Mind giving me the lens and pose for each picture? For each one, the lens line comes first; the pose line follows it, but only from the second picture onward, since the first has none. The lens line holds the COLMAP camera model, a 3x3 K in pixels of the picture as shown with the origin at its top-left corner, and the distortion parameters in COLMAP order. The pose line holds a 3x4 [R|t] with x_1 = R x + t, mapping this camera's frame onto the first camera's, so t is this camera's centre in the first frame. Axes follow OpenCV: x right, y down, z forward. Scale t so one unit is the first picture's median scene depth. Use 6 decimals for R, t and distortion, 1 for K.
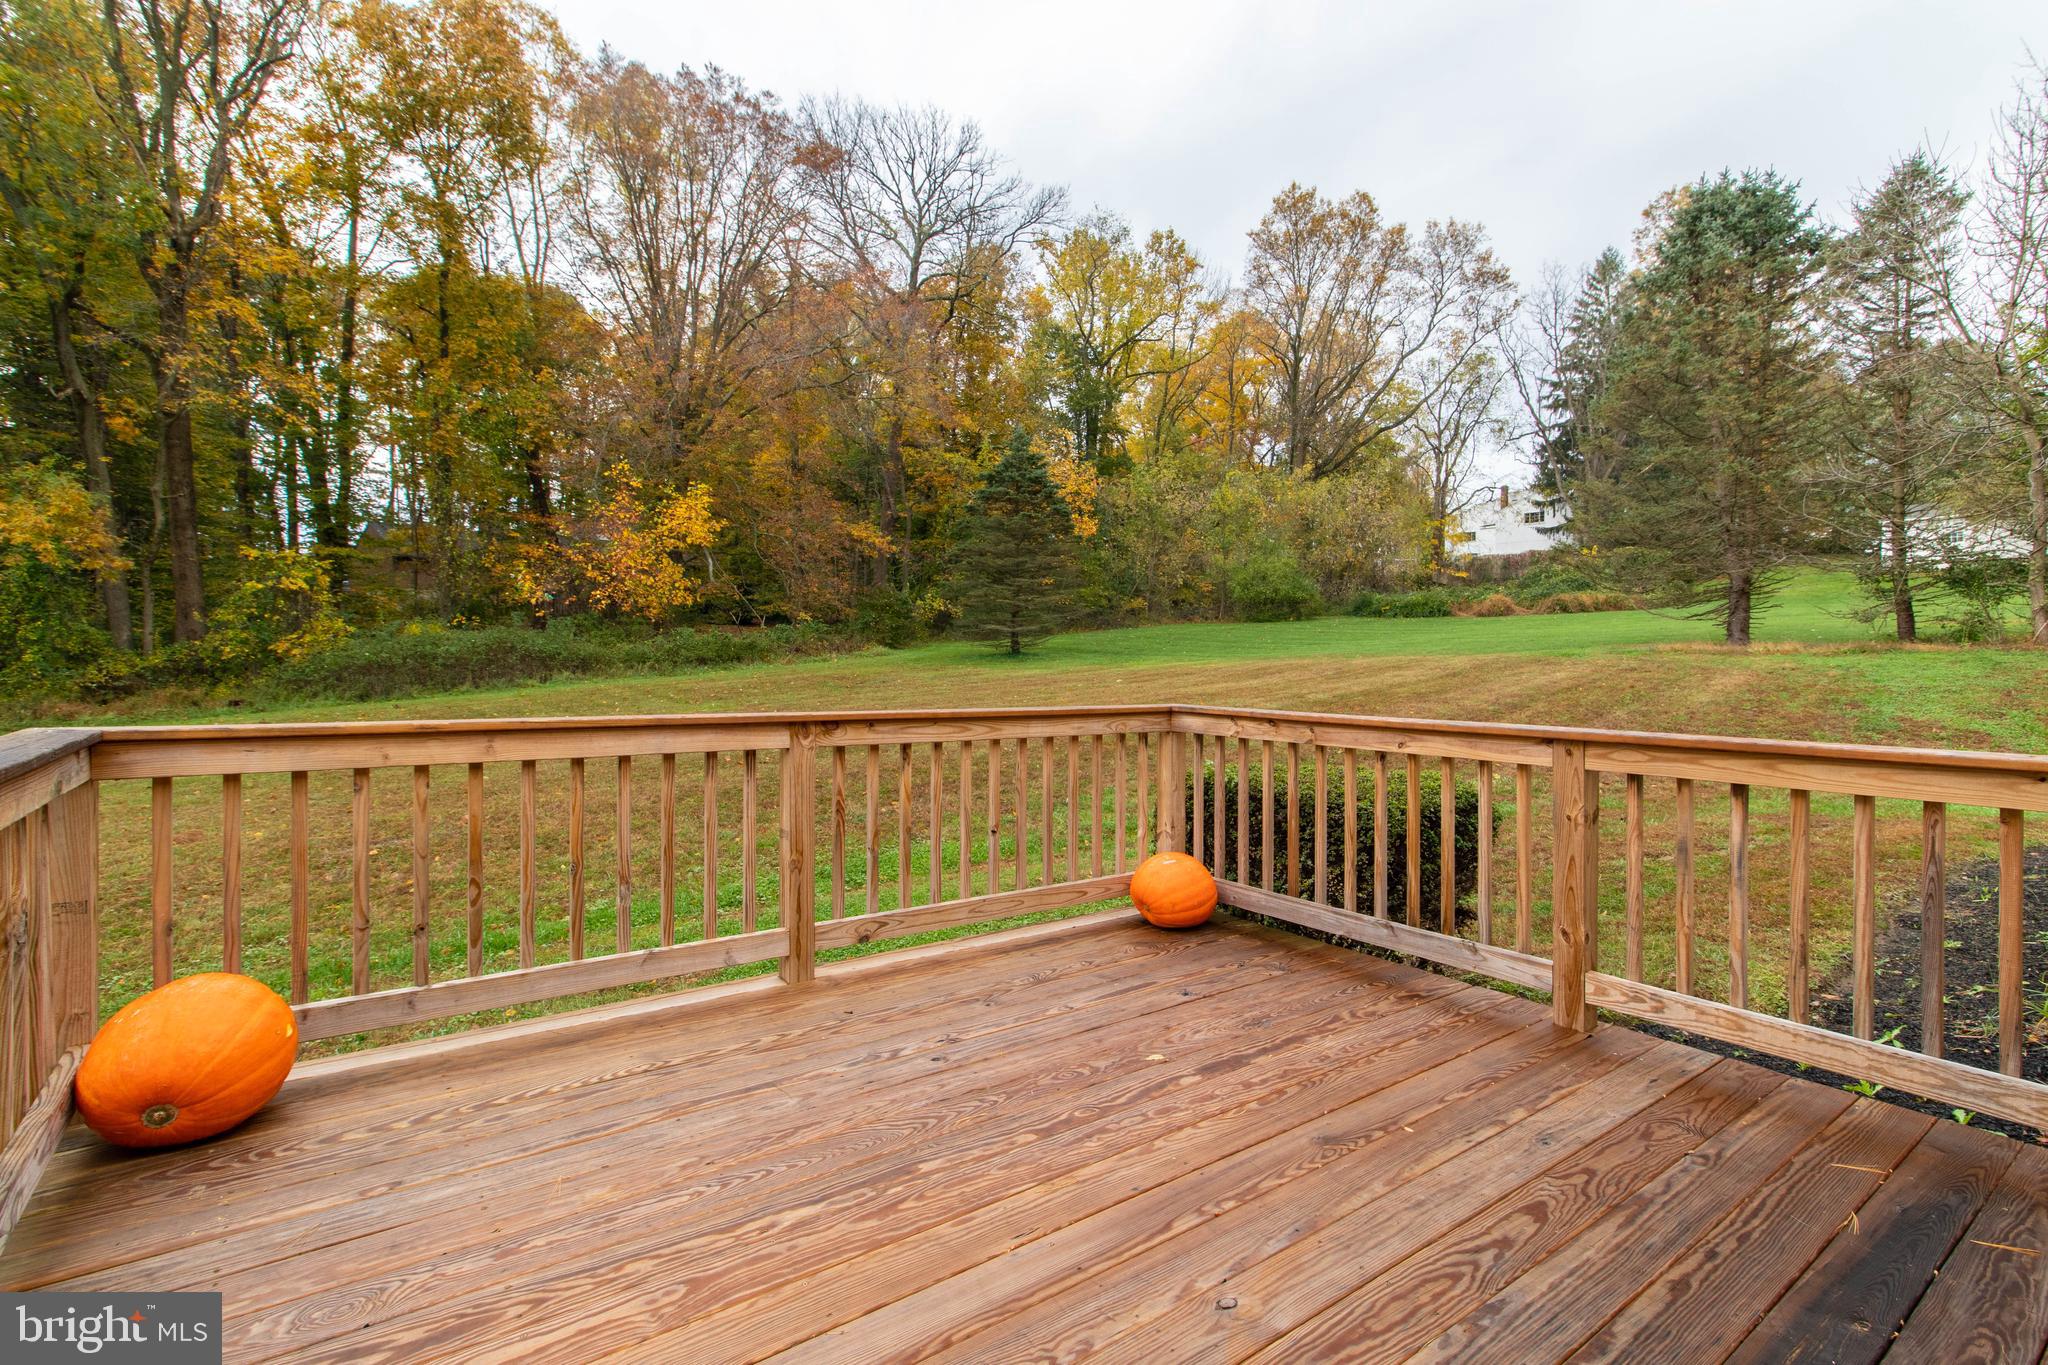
lens RADIAL K [[973.9, 0, 1048.5], [0, 973.9, 674.3], [0, 0, 1]] dist [-0.000037, -0.002973]
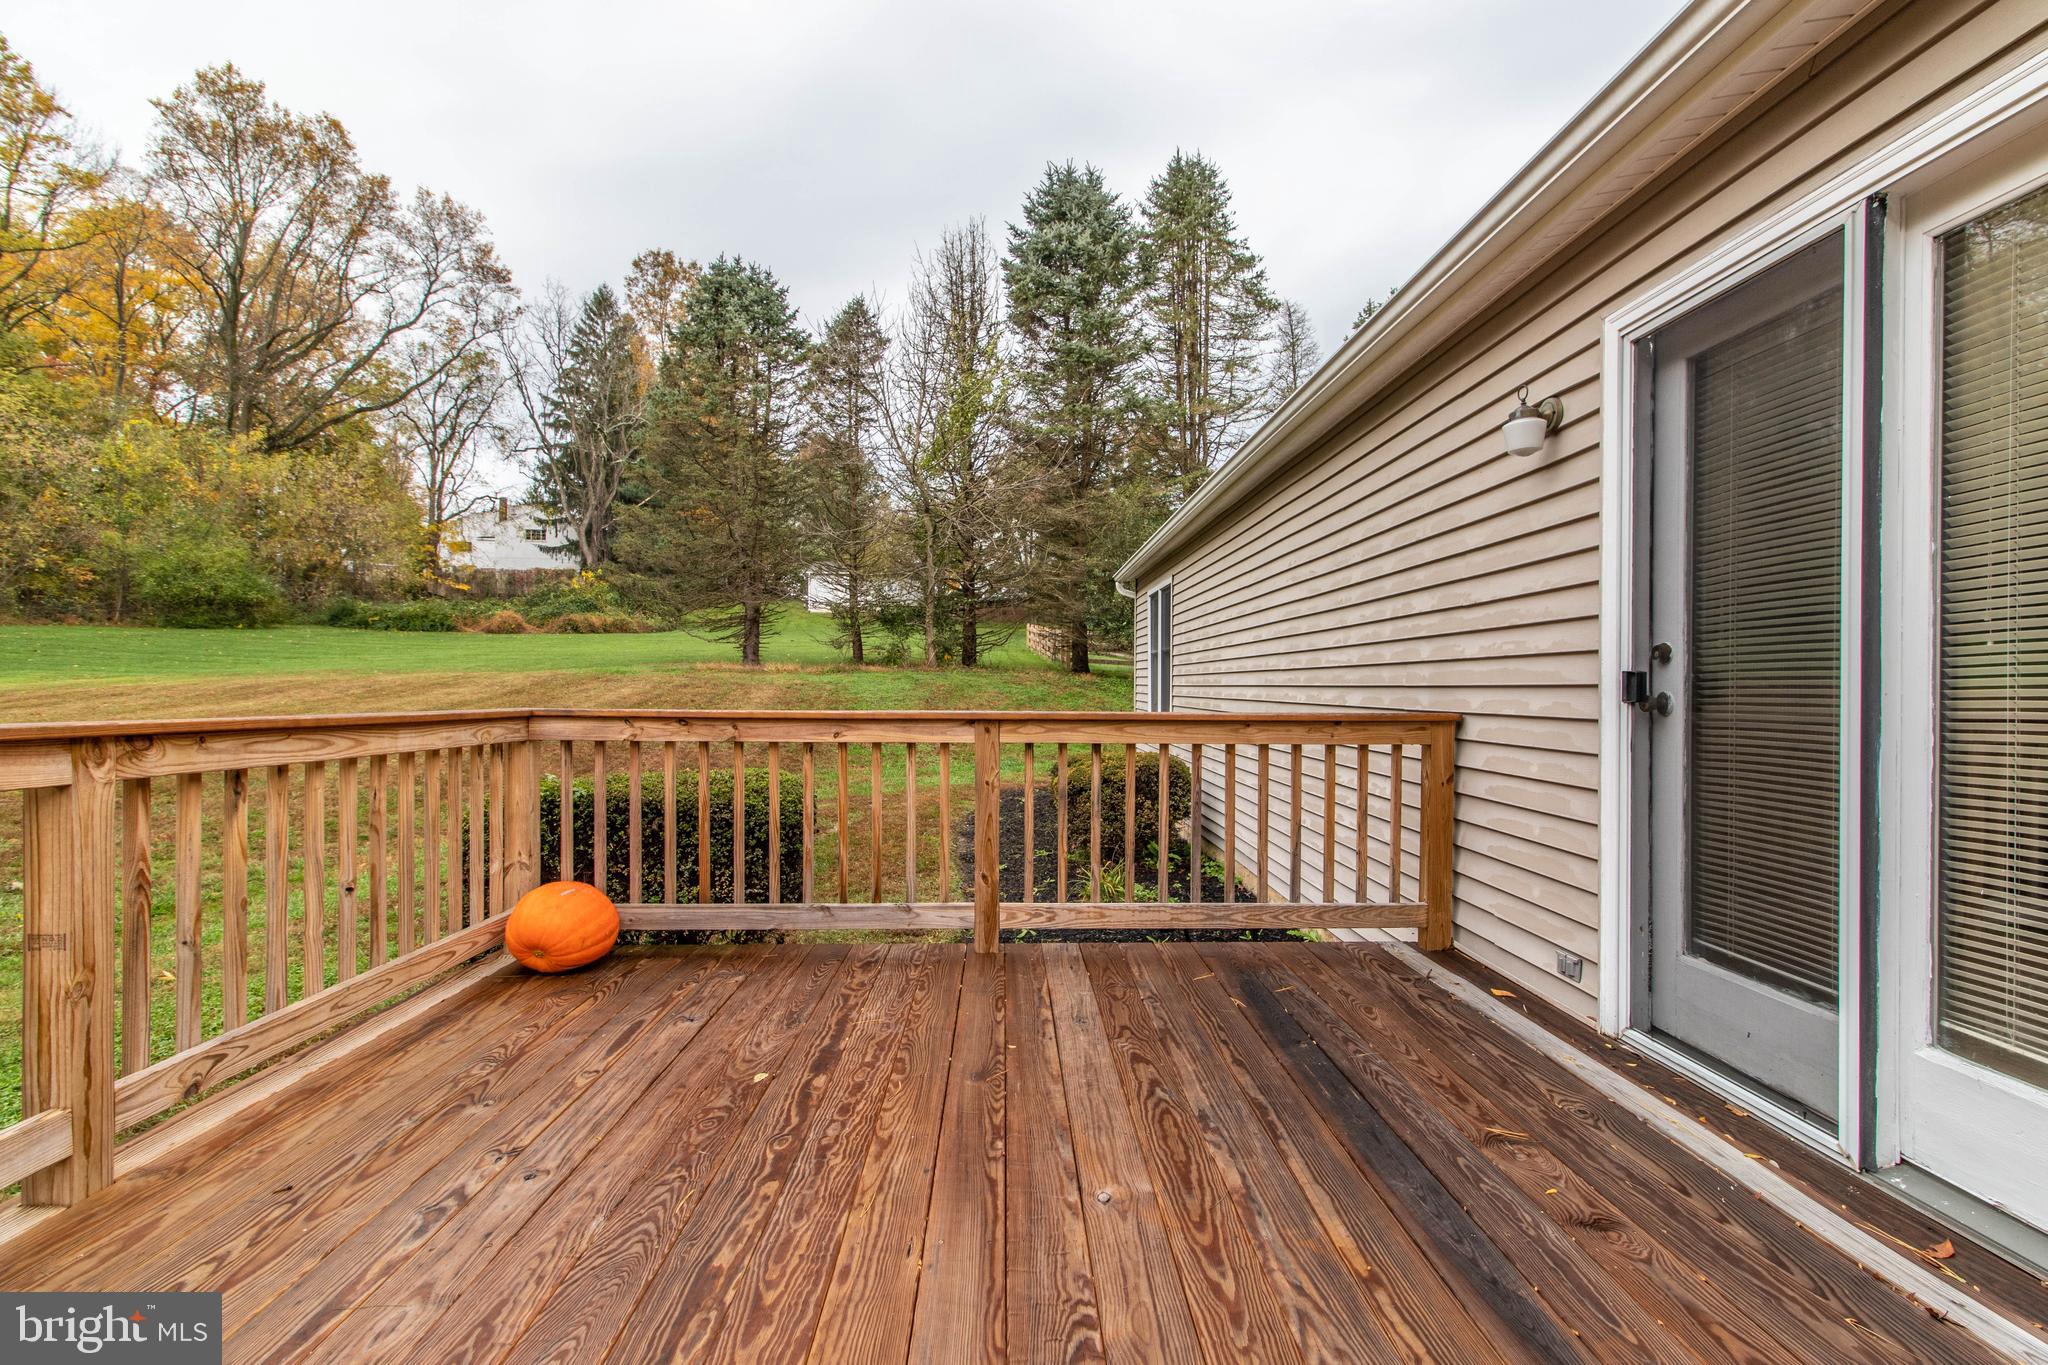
lens RADIAL K [[973.9, 0, 1065.0], [0, 973.9, 702.6], [0, 0, 1]] dist [-0.000037, -0.002973]
pose [[0.552211, -0.016513, 0.833541, -0.056608], [0.011226, 0.999860, 0.012371, 0.003877], [-0.833629, 0.002526, 0.552319, 0.029532]]
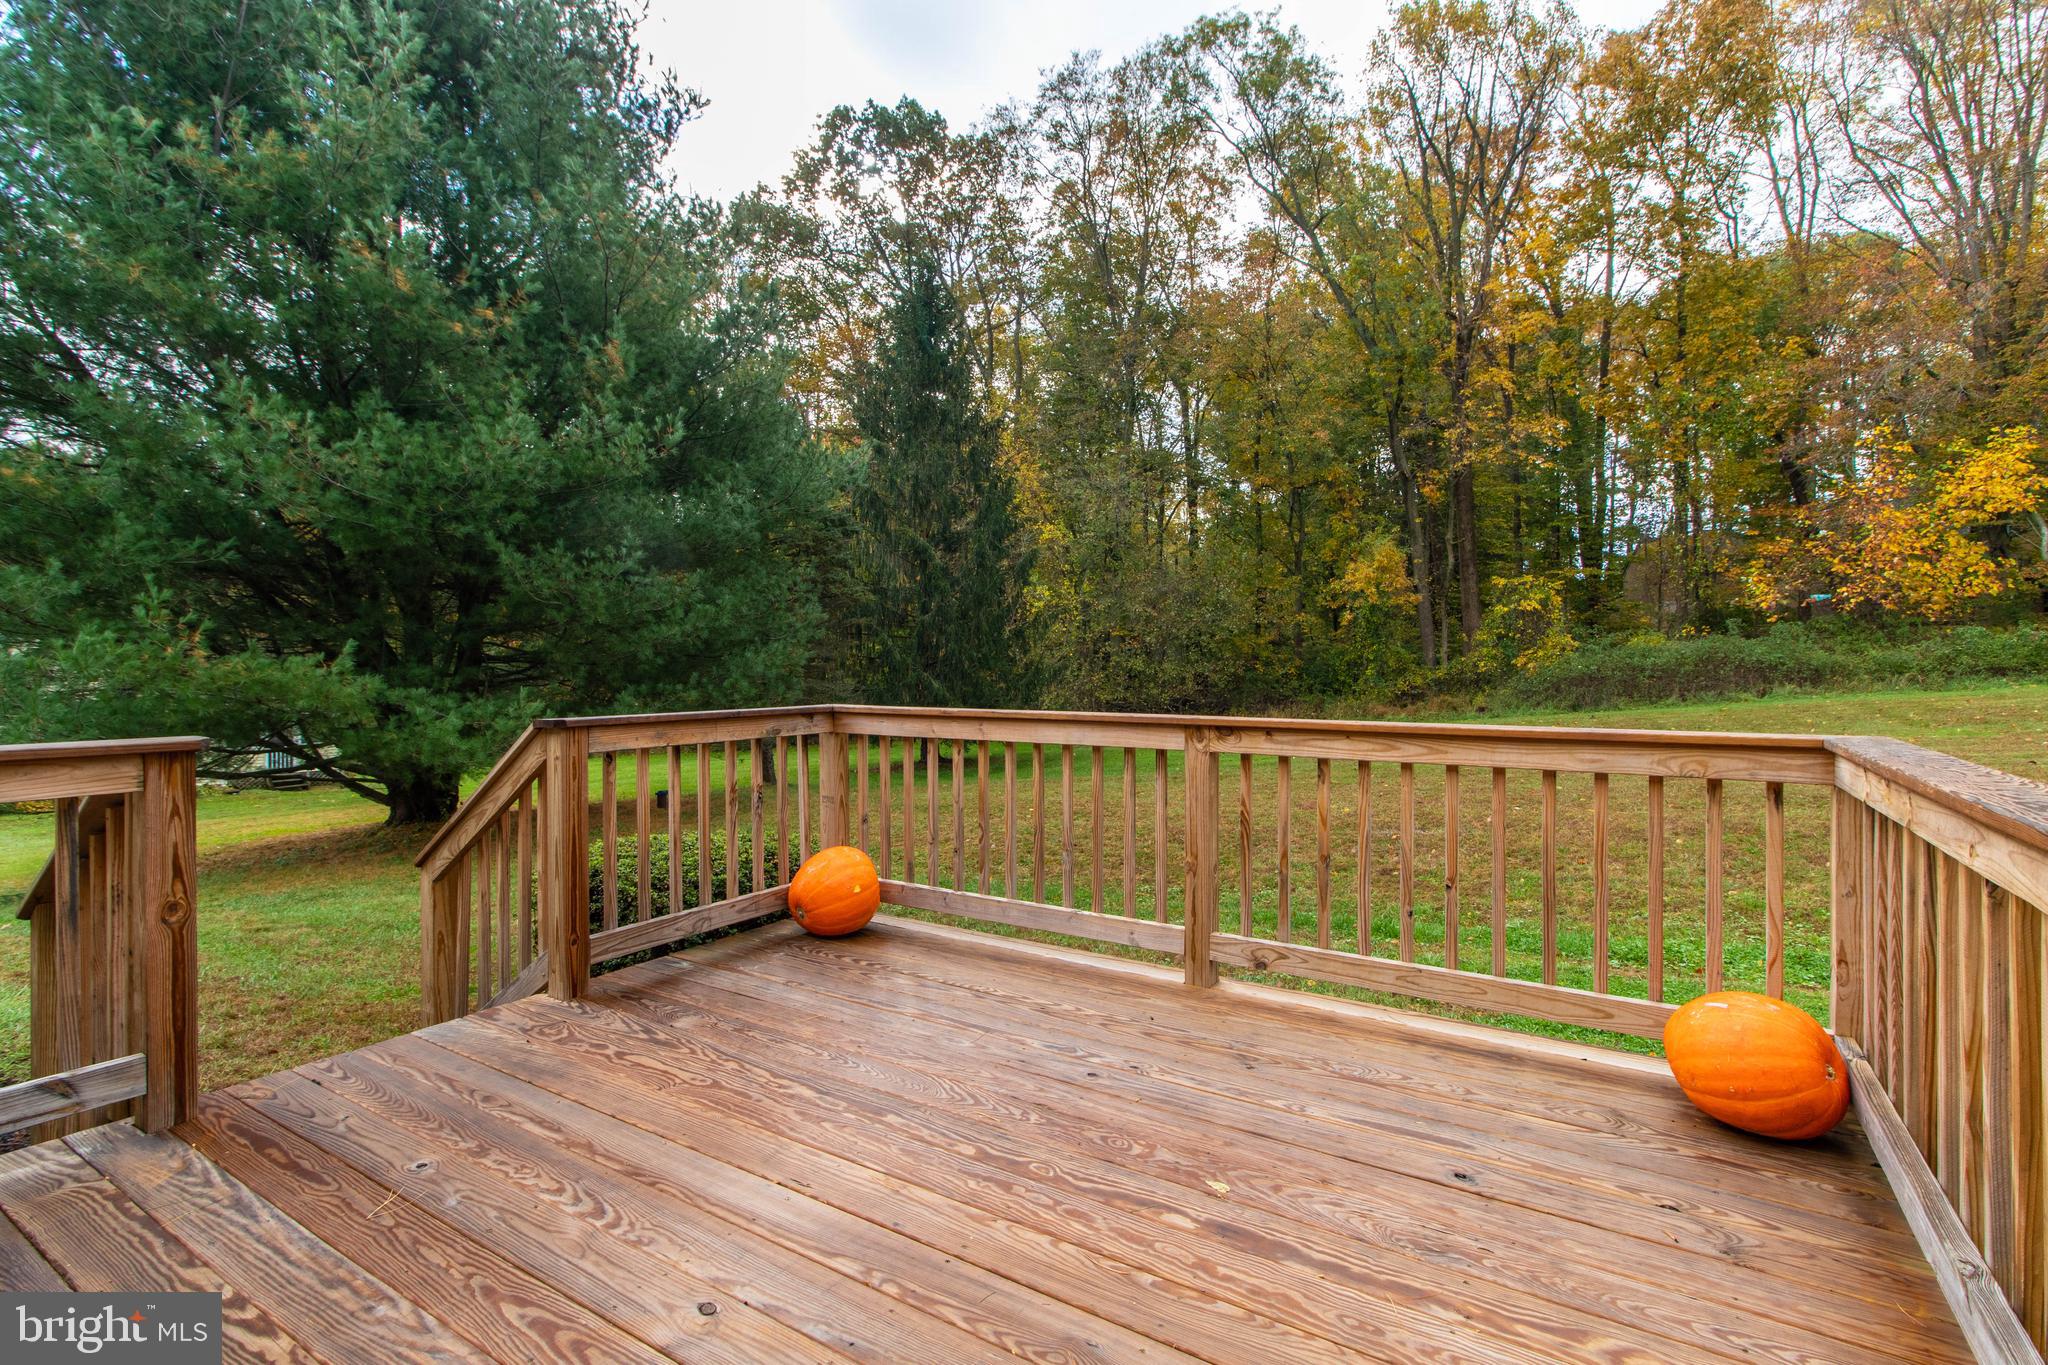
lens RADIAL K [[973.9, 0, 1047.0], [0, 973.9, 699.0], [0, 0, 1]] dist [-0.000037, -0.002973]
pose [[0.341303, 0.018233, -0.939777, 0.088348], [-0.007046, 0.999833, 0.016840, 0.000565], [0.939927, 0.000874, 0.341374, 0.071410]]
